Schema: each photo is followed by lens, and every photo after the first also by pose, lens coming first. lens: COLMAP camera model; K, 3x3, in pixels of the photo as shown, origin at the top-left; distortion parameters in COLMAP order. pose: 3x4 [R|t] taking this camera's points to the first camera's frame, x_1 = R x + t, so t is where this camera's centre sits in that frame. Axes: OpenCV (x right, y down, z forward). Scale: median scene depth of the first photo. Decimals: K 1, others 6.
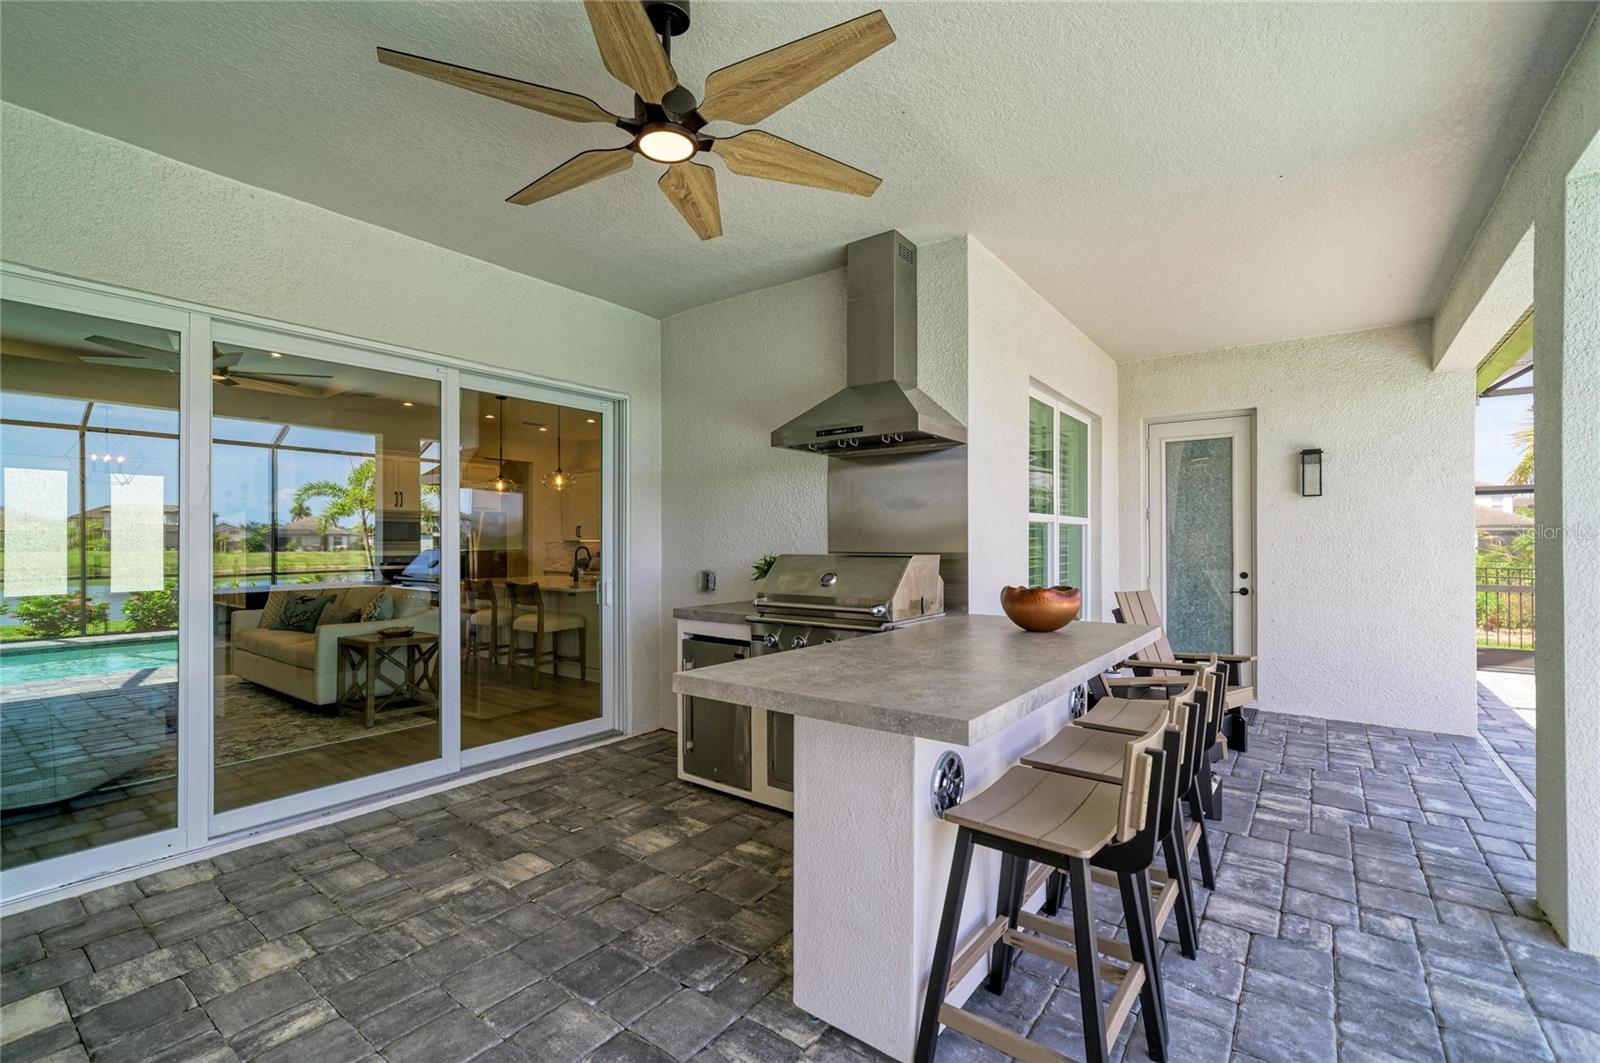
lens RADIAL K [[692.0, 0, 810.1], [0, 692.0, 526.3], [0, 0, 1]] dist [-0.009372, 0.001437]
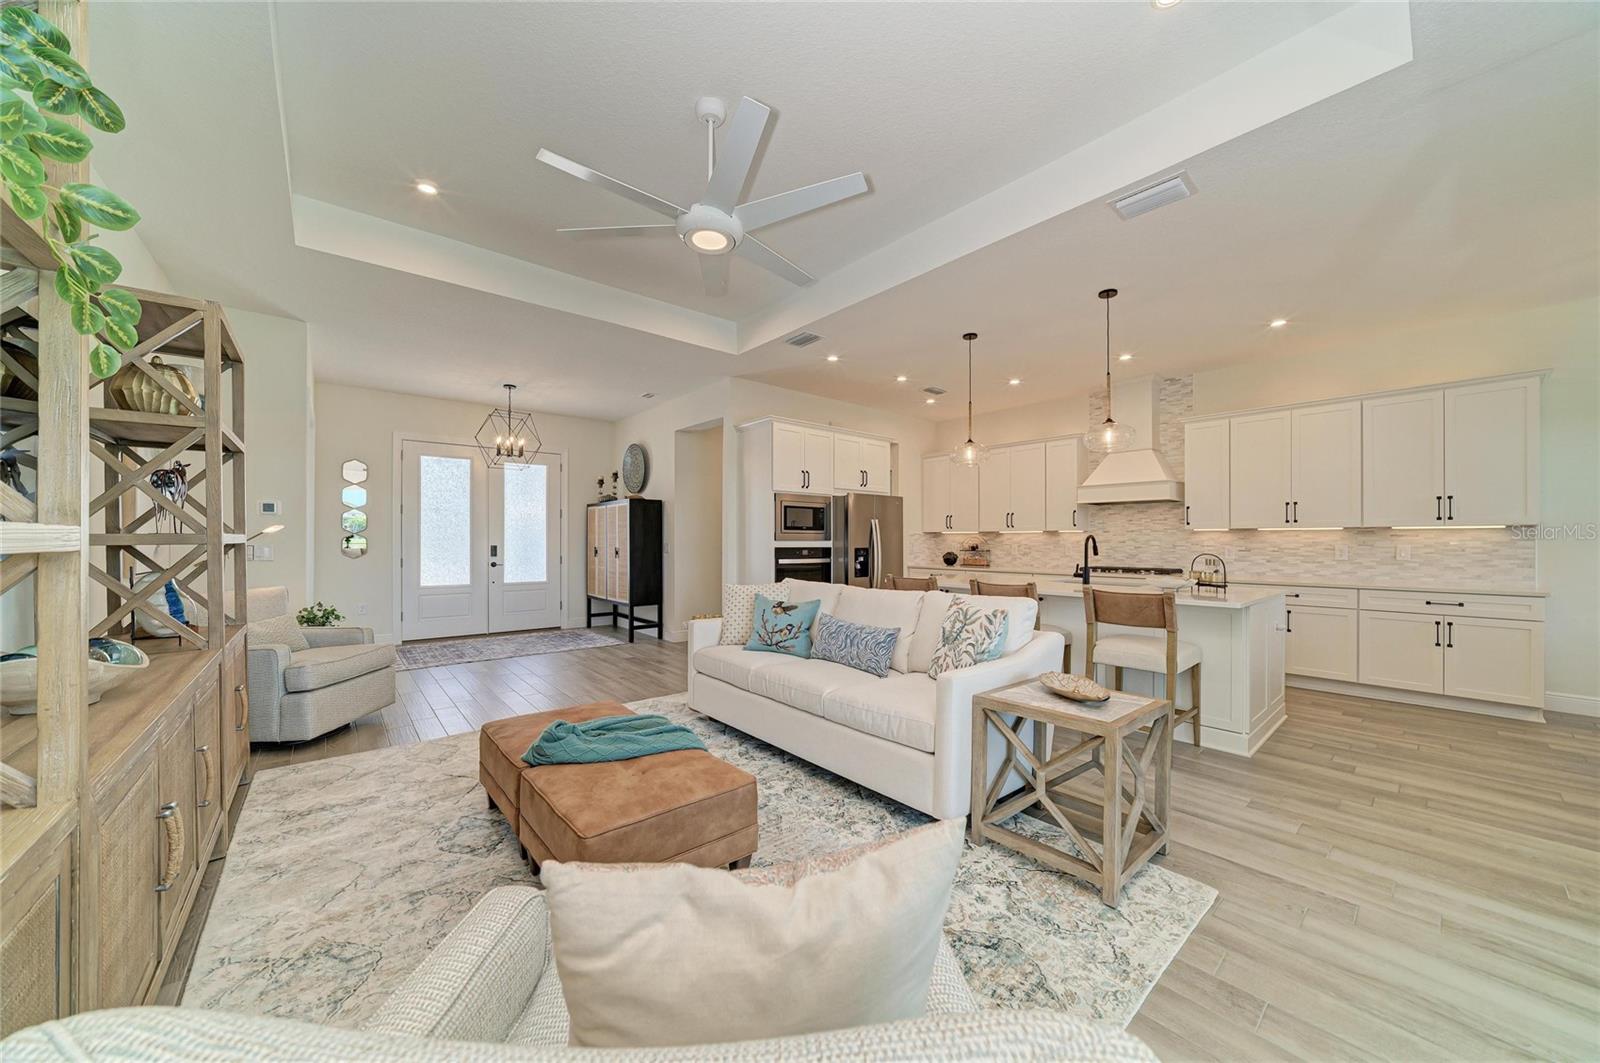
lens RADIAL K [[557.5, 0, 801.3], [0, 557.5, 541.0], [0, 0, 1]] dist [-0.012750, 0.000921]
pose [[0.971349, 0.005324, -0.237598, -1.119077], [-0.000633, 0.999803, 0.019816, 0.053035], [0.237656, -0.019098, 0.971162, 0.871727]]
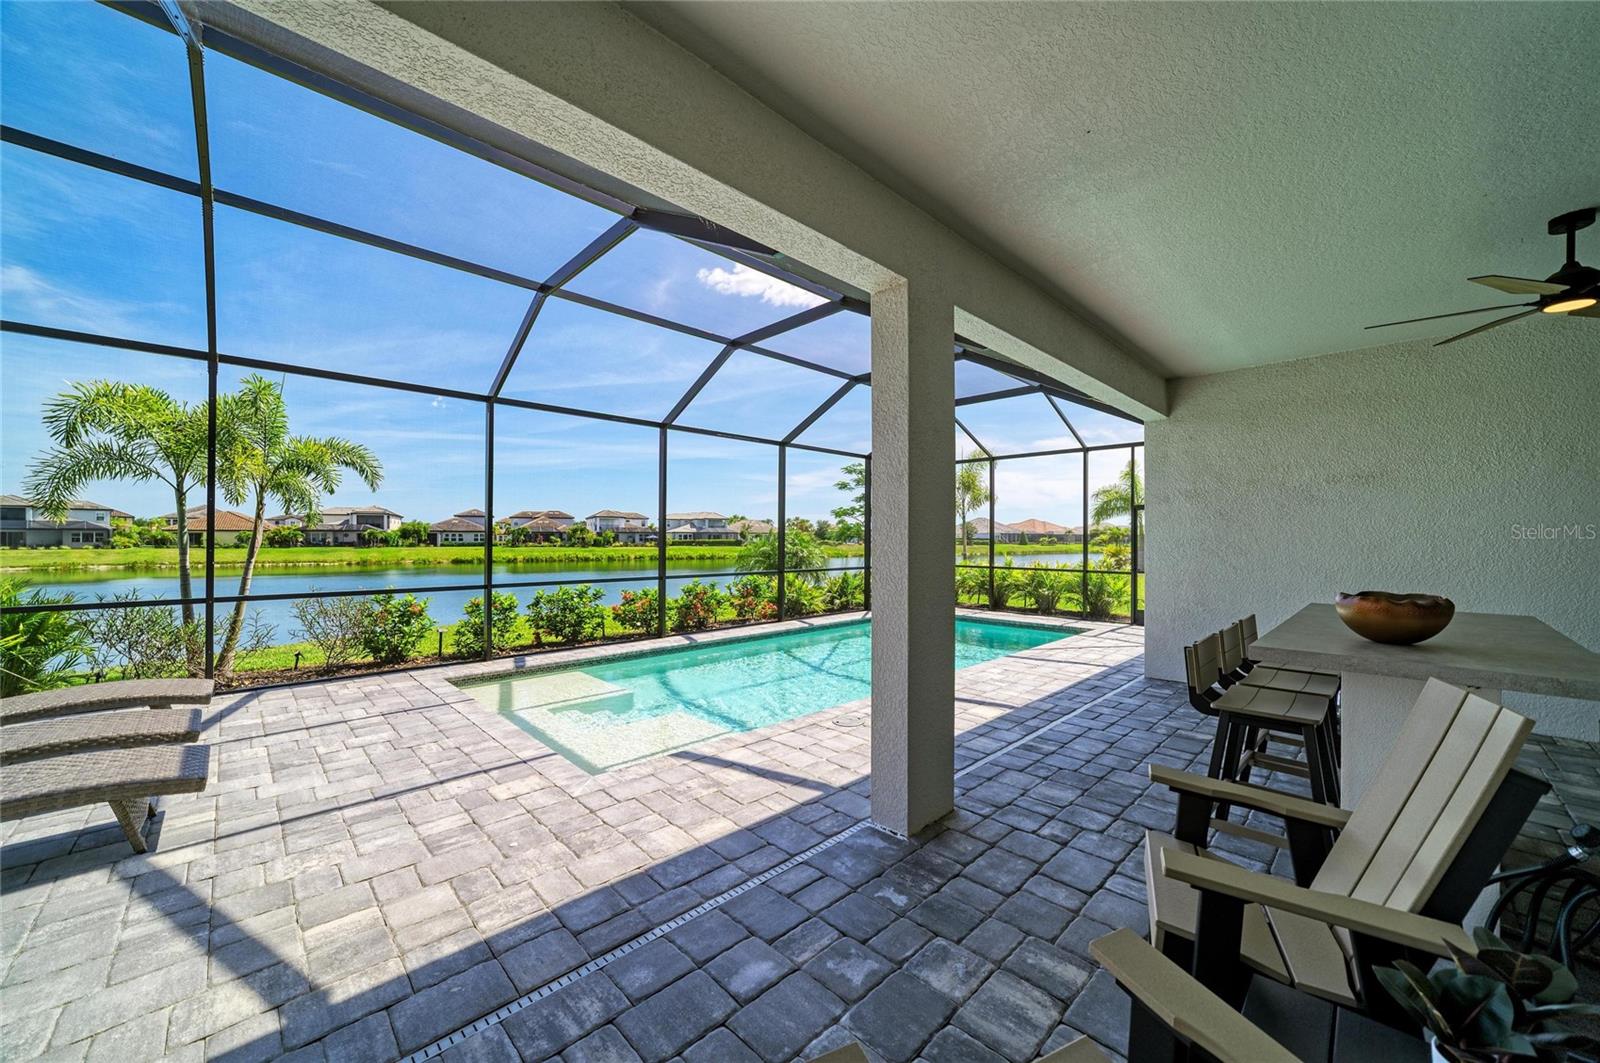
lens RADIAL K [[587.5, 0, 801.4], [0, 587.5, 529.1], [0, 0, 1]] dist [-0.008279, 0.002101]
pose [[-0.986309, 0.004774, 0.164838, 0.867541], [-0.001367, 0.999310, -0.037121, 0.026950], [-0.164901, -0.036839, -0.985622, 1.690669]]
